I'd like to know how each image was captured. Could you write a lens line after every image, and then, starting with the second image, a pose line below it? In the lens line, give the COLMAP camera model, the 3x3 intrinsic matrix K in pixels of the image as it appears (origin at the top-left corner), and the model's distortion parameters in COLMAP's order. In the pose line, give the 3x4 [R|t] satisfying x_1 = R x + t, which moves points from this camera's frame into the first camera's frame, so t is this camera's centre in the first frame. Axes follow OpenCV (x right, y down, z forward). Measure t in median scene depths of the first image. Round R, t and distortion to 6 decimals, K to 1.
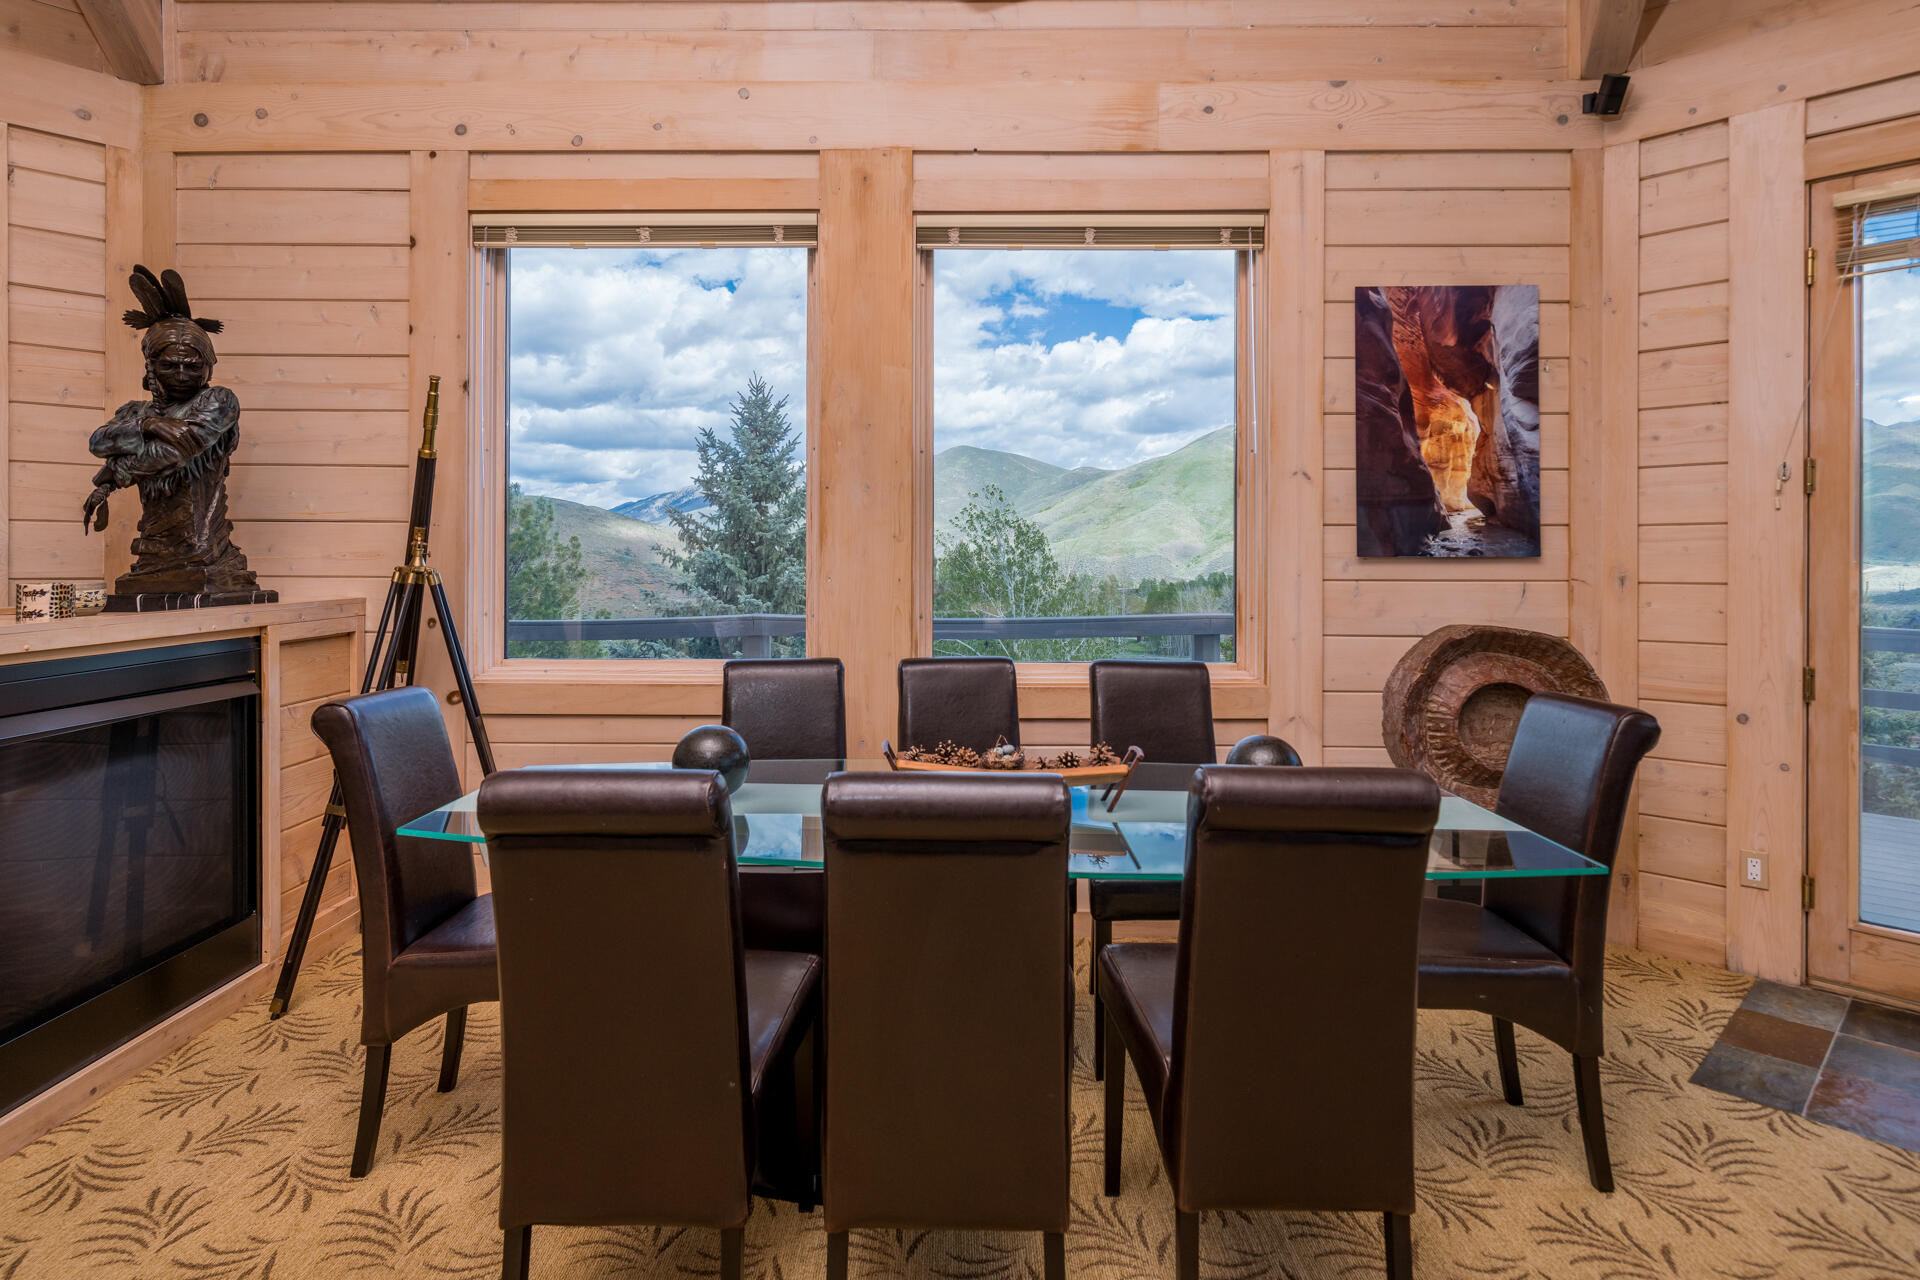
lens RADIAL K [[951.3, 0, 914.1], [0, 951.3, 562.6], [0, 0, 1]] dist [-0.028972, -0.000282]
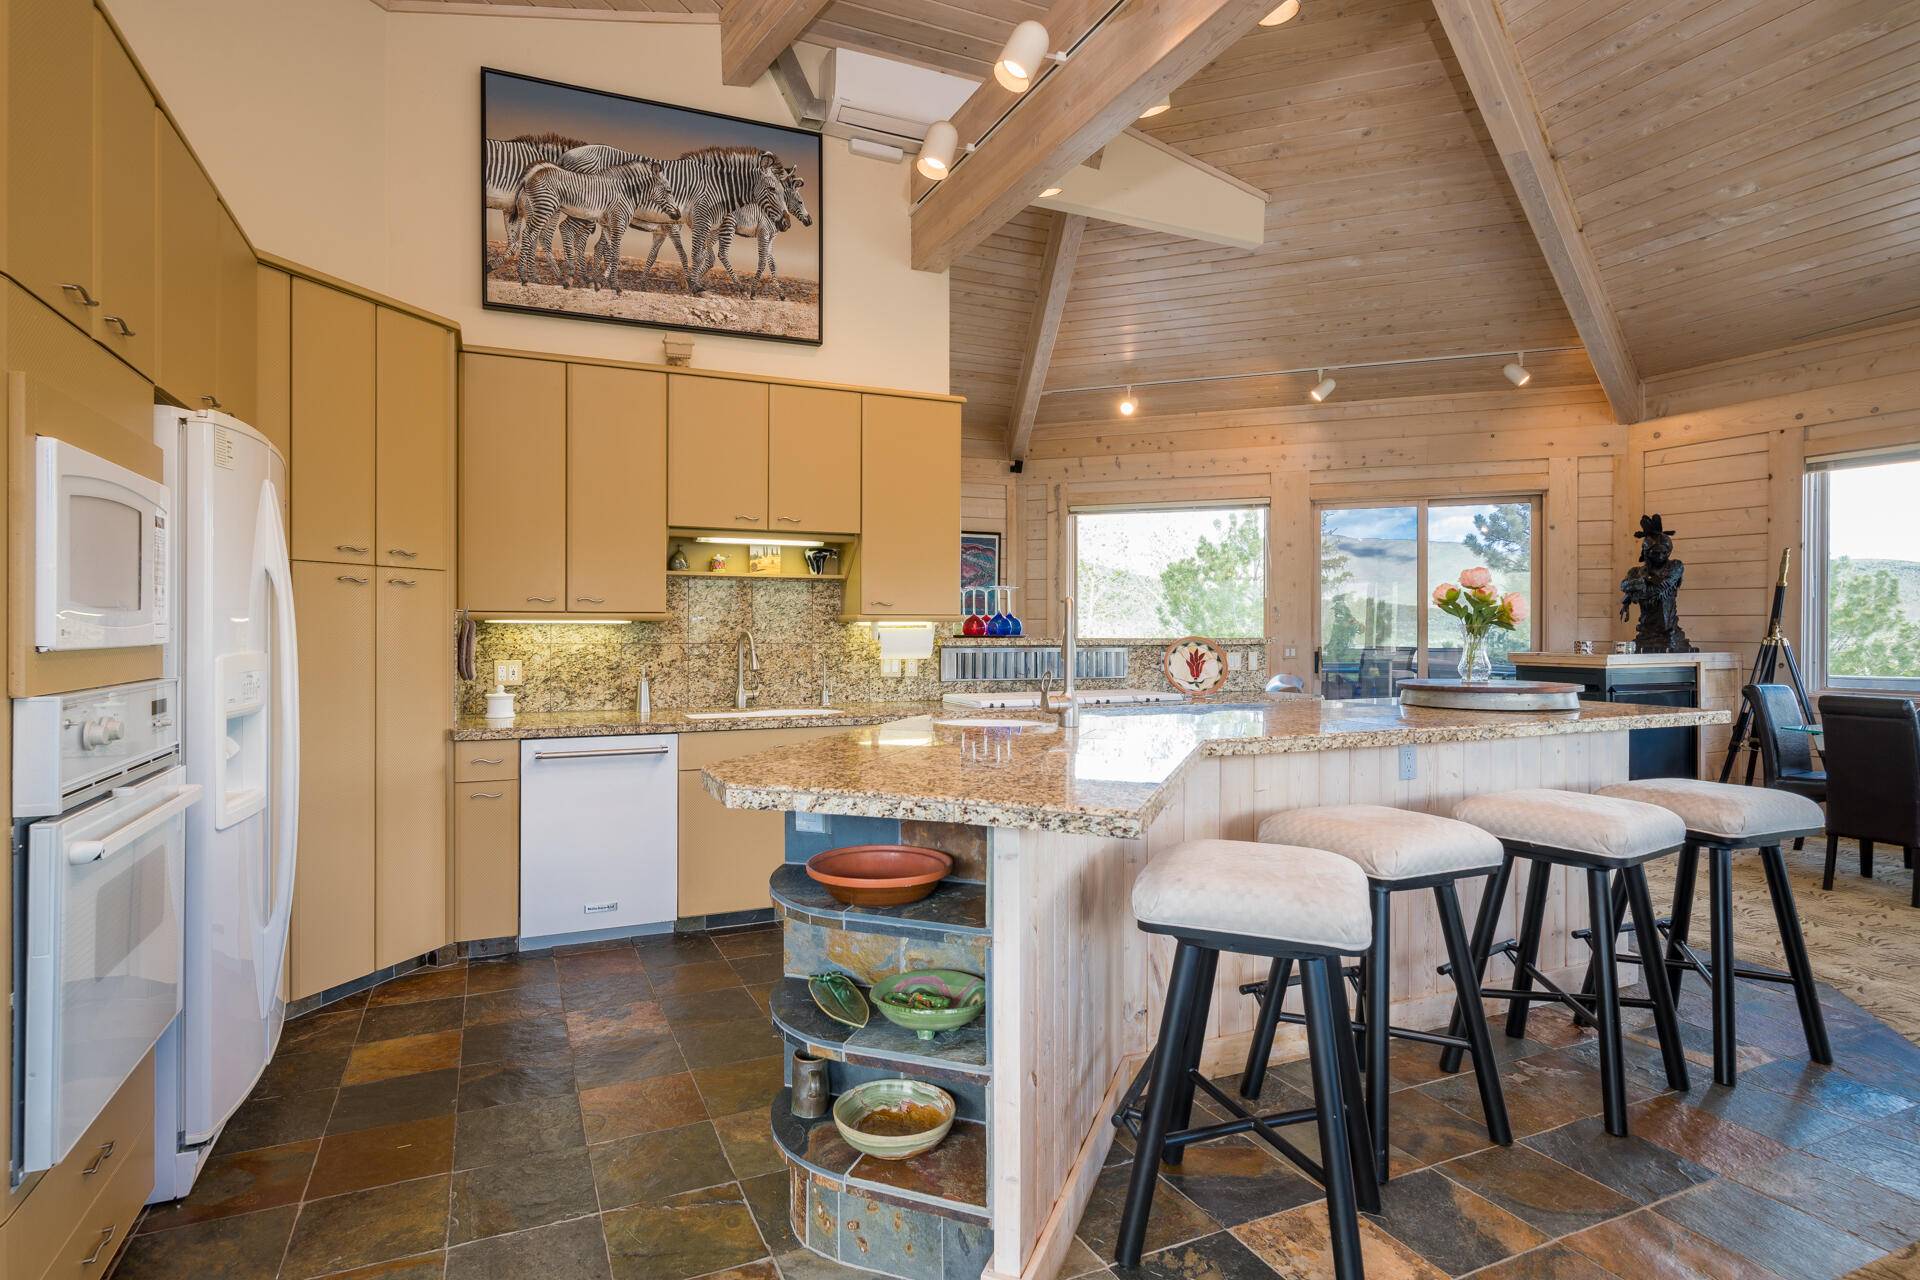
lens RADIAL K [[995.7, 0, 948.2], [0, 995.7, 629.0], [0, 0, 1]] dist [-0.003719, -0.000236]
pose [[0.439282, 0.007962, -0.898314, 0.638673], [-0.011676, 0.999927, 0.003153, -0.001219], [0.898273, 0.009103, 0.439343, -1.592955]]
